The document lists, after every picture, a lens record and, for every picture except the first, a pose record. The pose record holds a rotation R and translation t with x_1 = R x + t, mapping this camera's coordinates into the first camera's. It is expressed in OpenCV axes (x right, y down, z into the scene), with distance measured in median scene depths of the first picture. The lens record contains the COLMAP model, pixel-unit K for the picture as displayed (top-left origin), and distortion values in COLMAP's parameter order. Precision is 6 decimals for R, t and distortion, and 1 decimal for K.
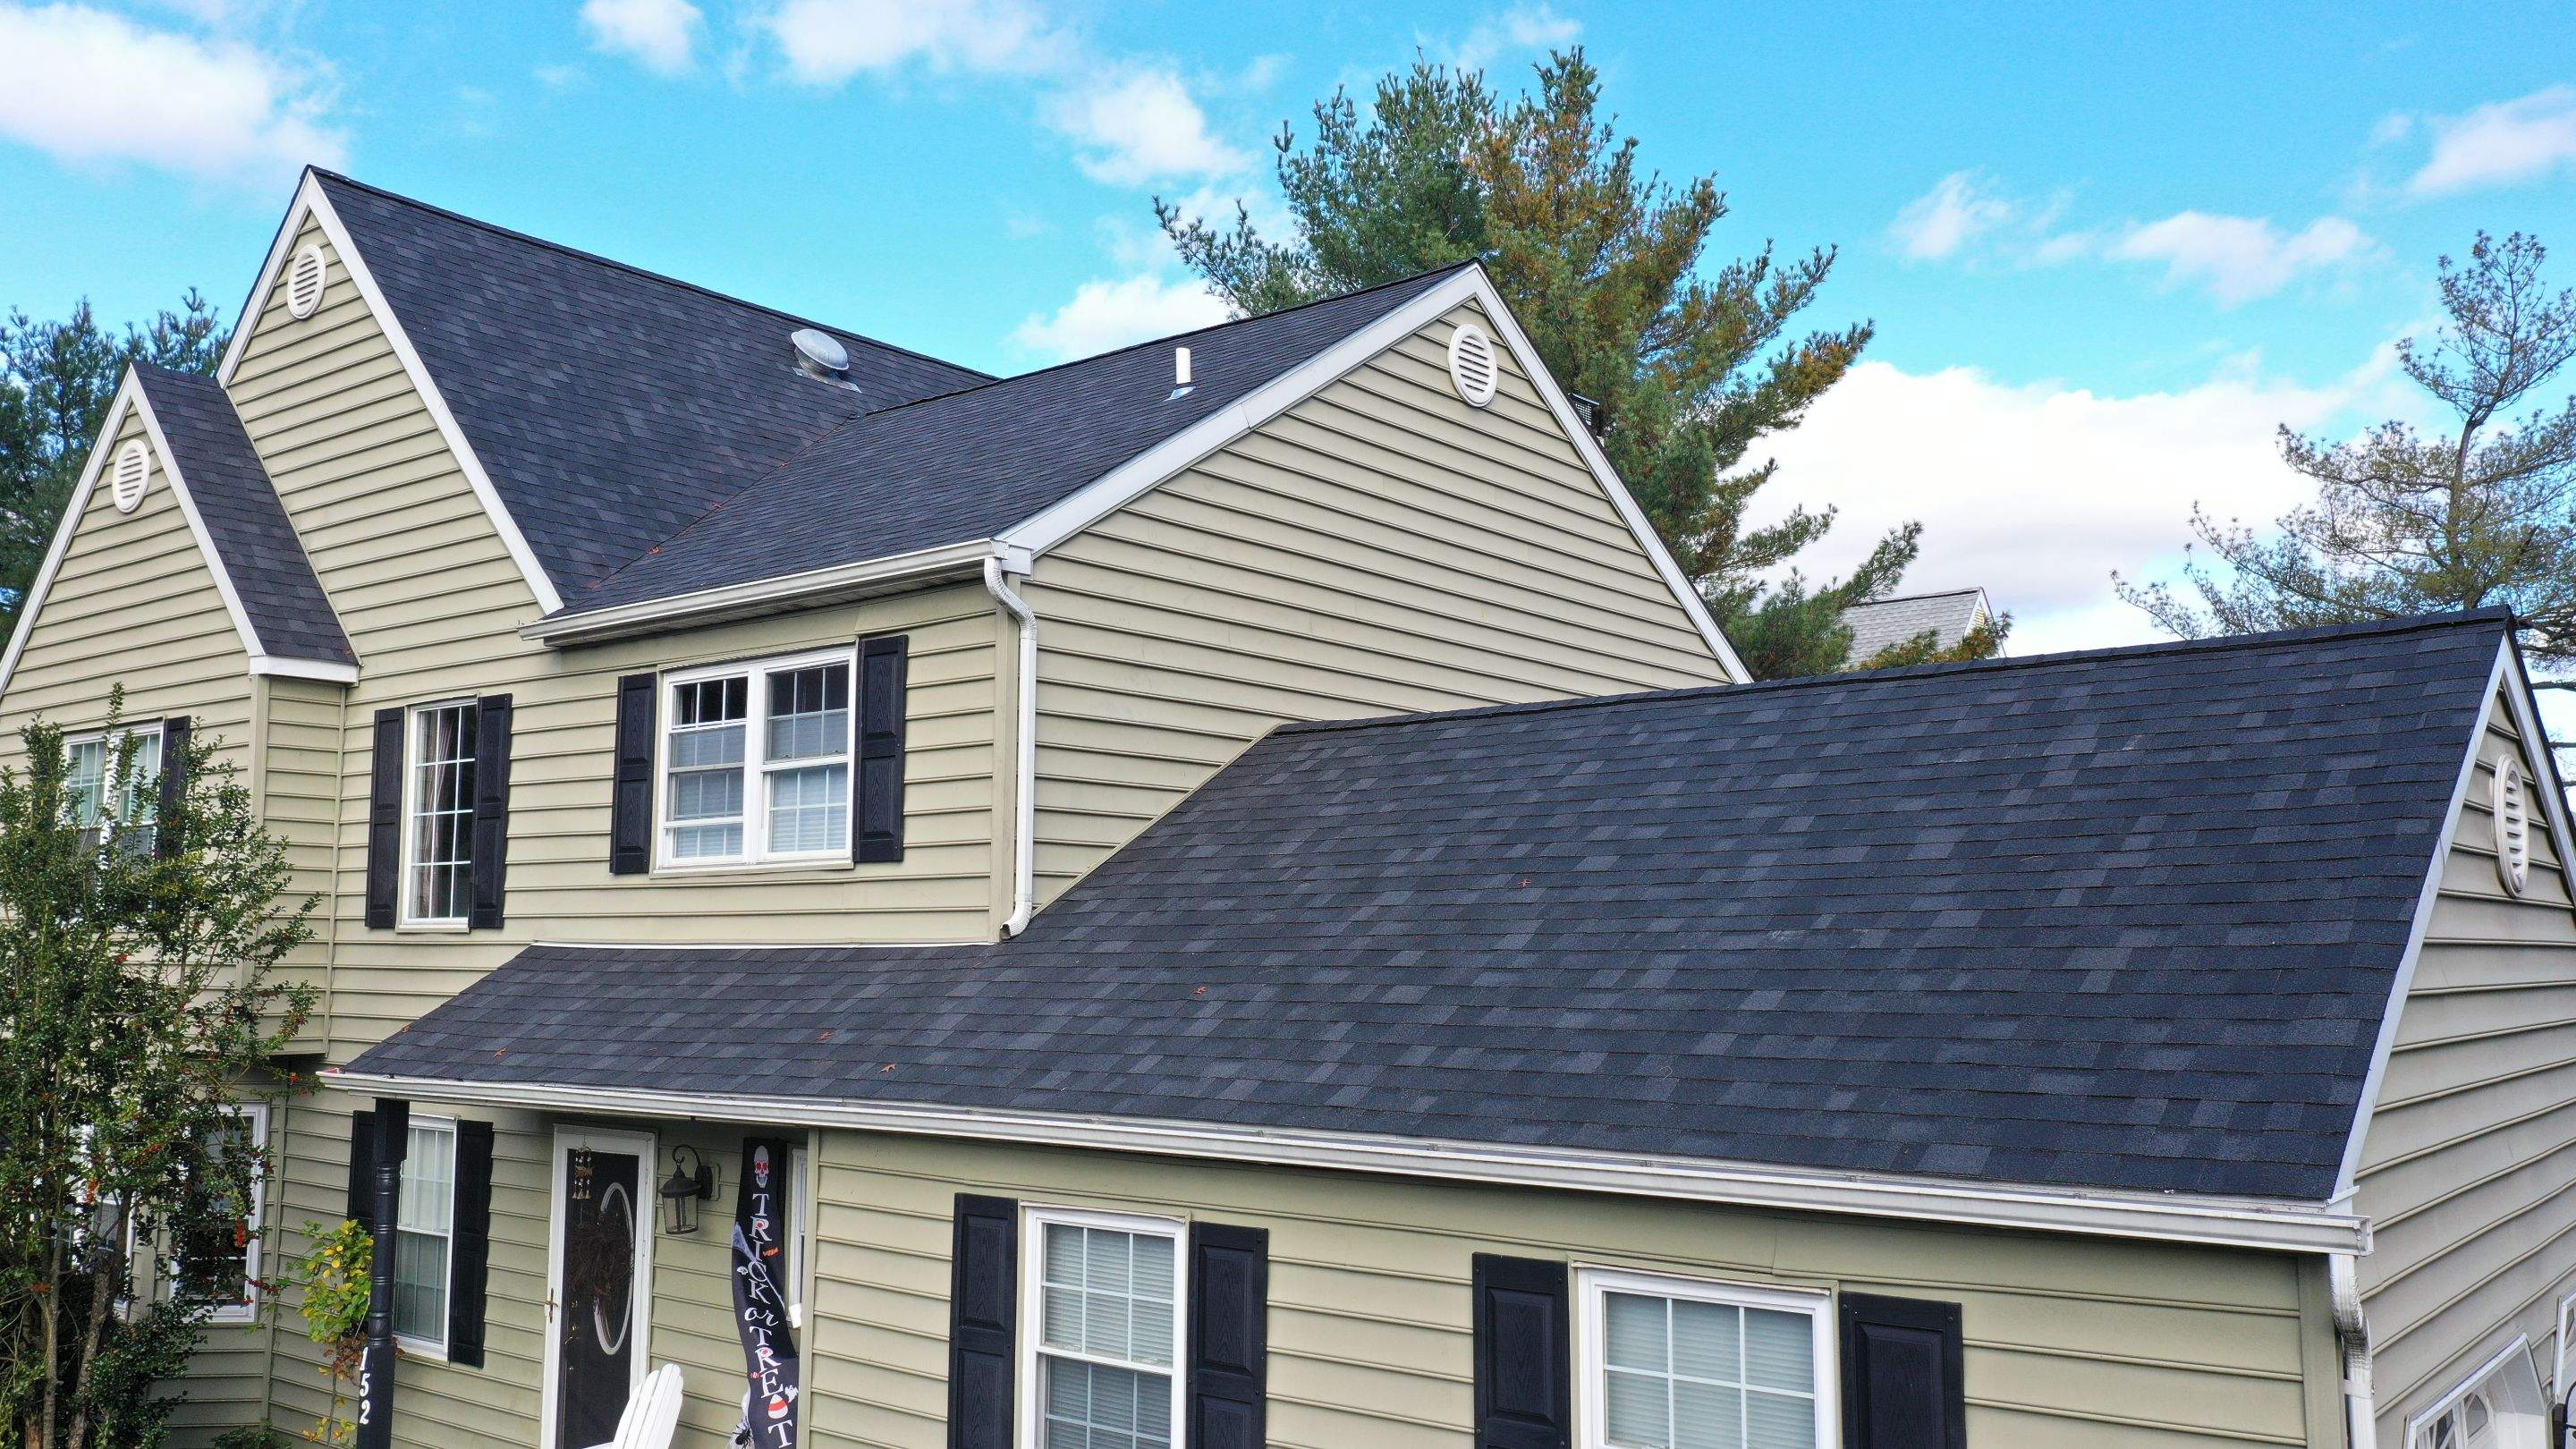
lens RADIAL K [[2043.9, 0, 1301.3], [0, 2043.9, 724.2], [0, 0, 1]] dist [0.011798, -0.003210]
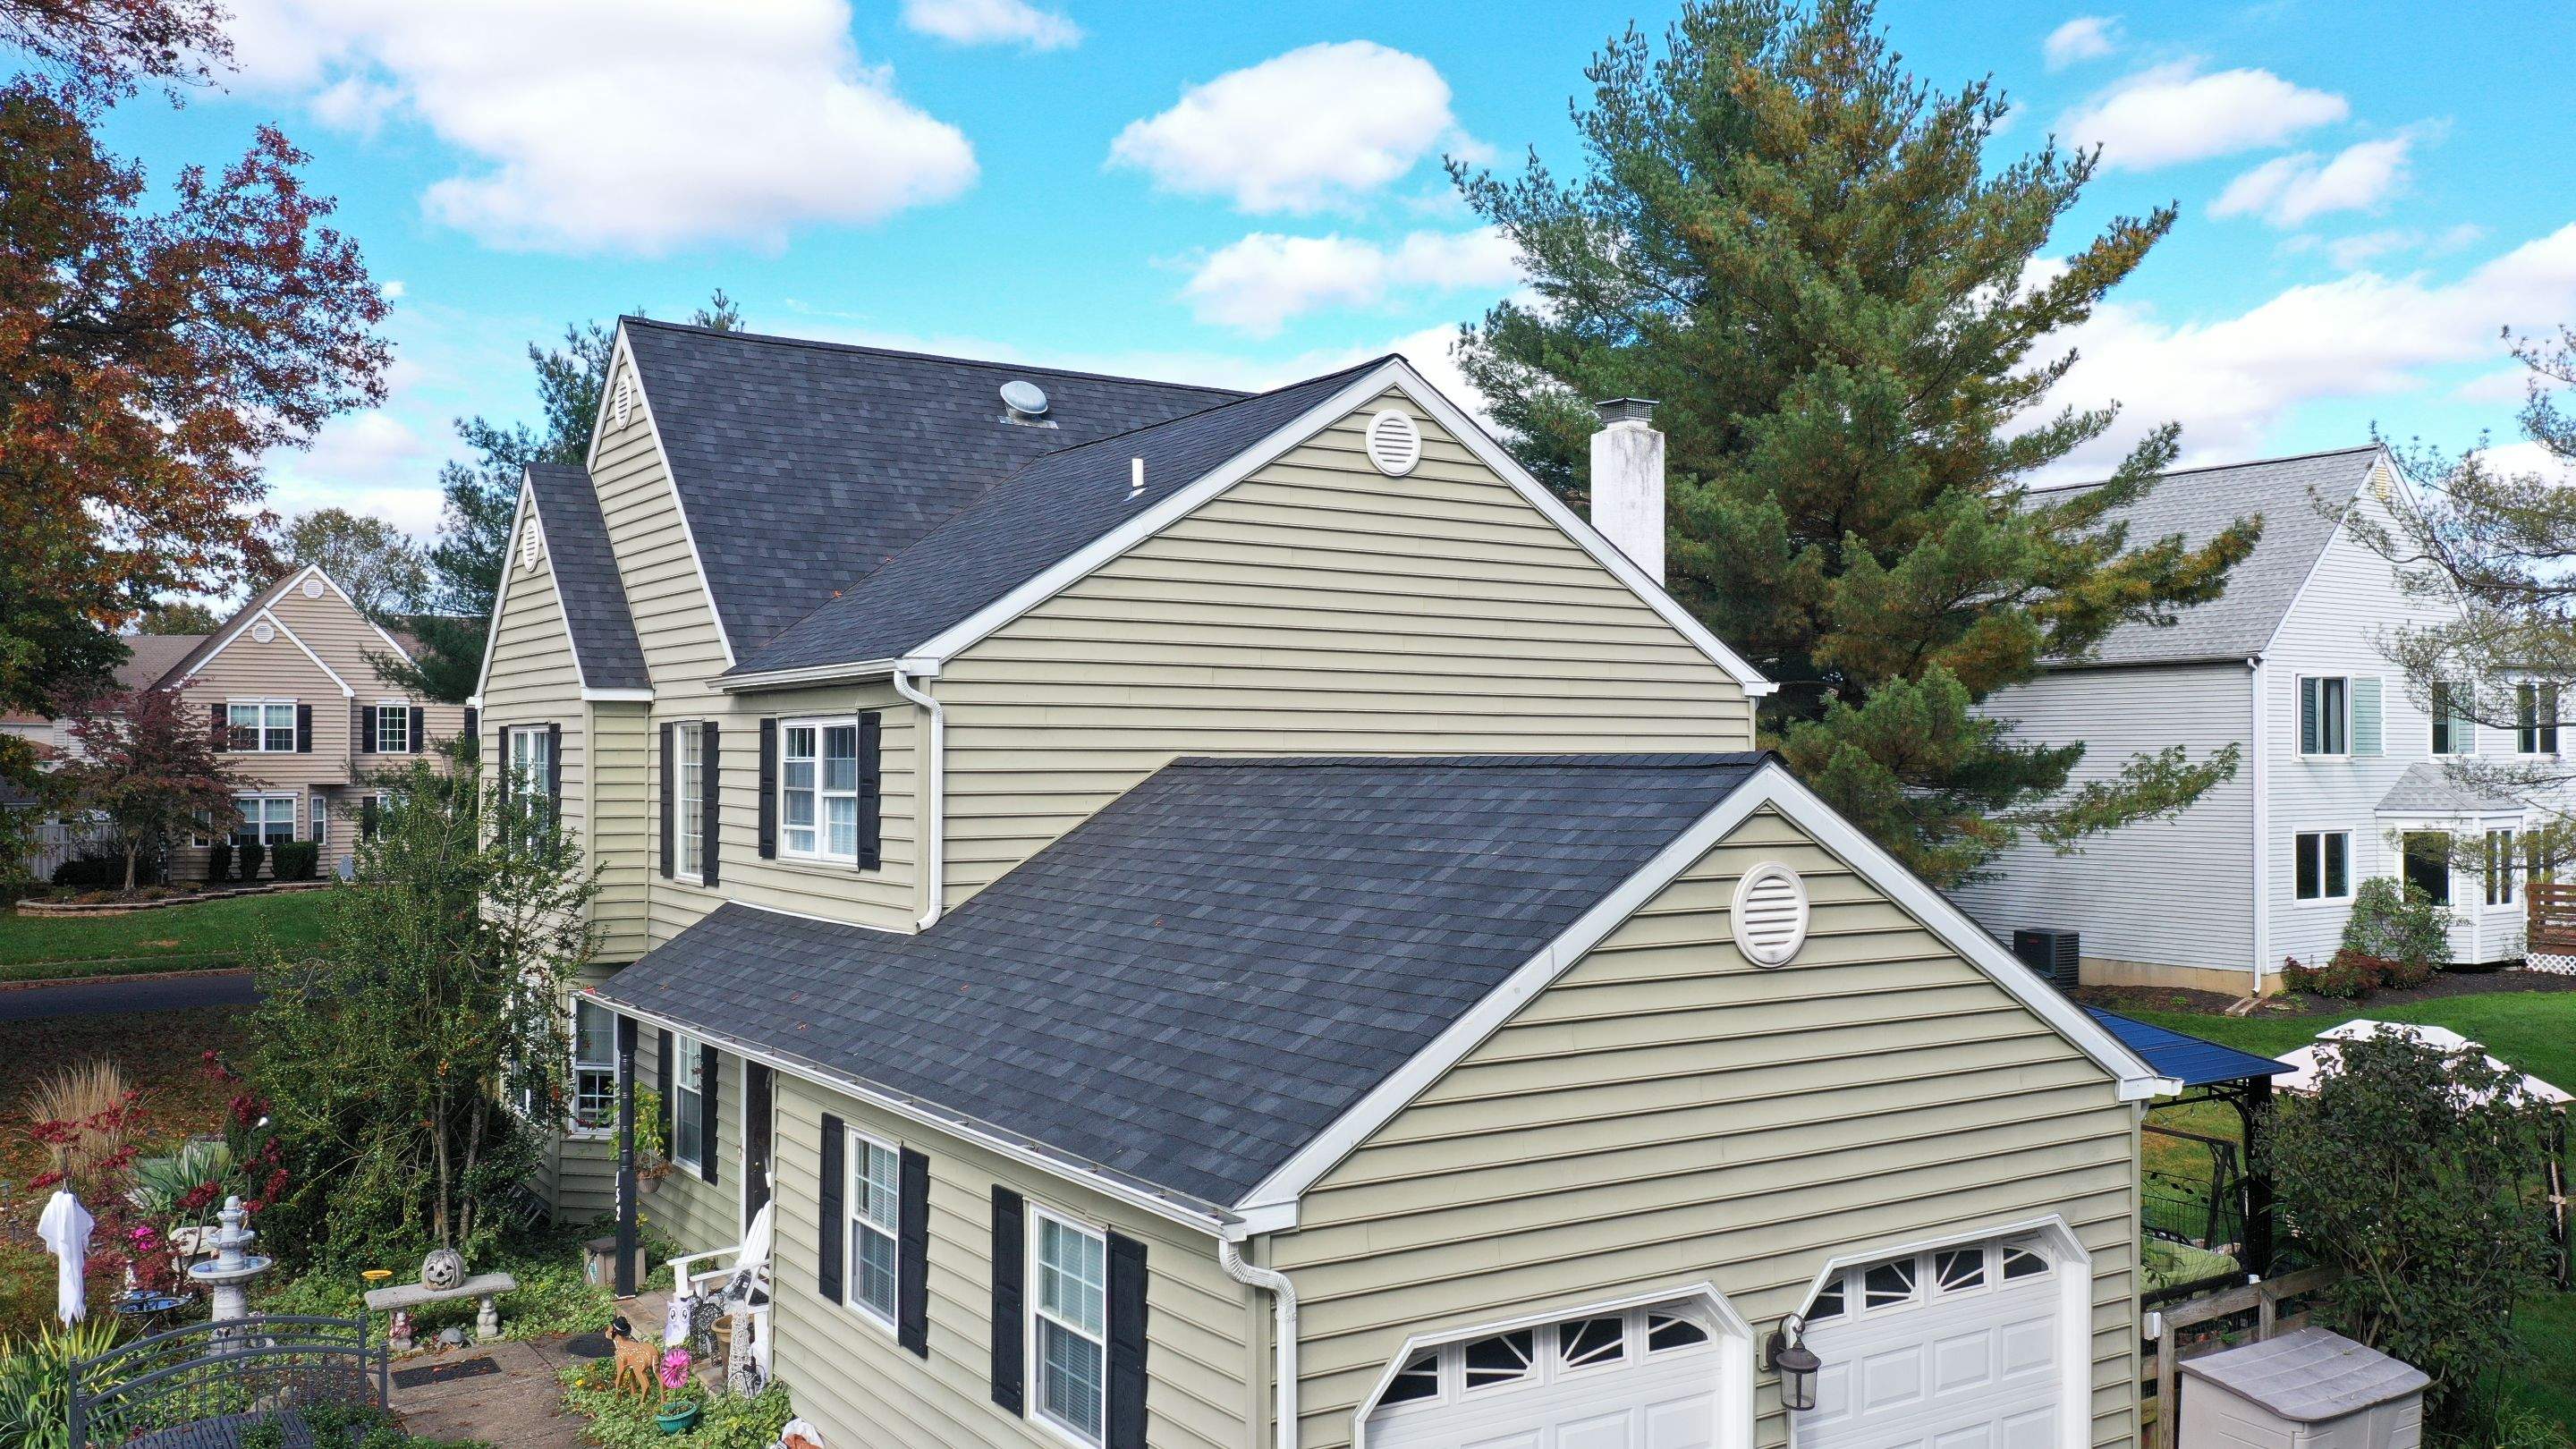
lens RADIAL K [[2043.9, 0, 1303.7], [0, 2043.9, 724.2], [0, 0, 1]] dist [0.011798, -0.003210]
pose [[0.951486, -0.006969, -0.307612, 0.448629], [0.036854, 0.995128, 0.091449, -0.131461], [0.305476, -0.098349, 0.947107, -0.224163]]
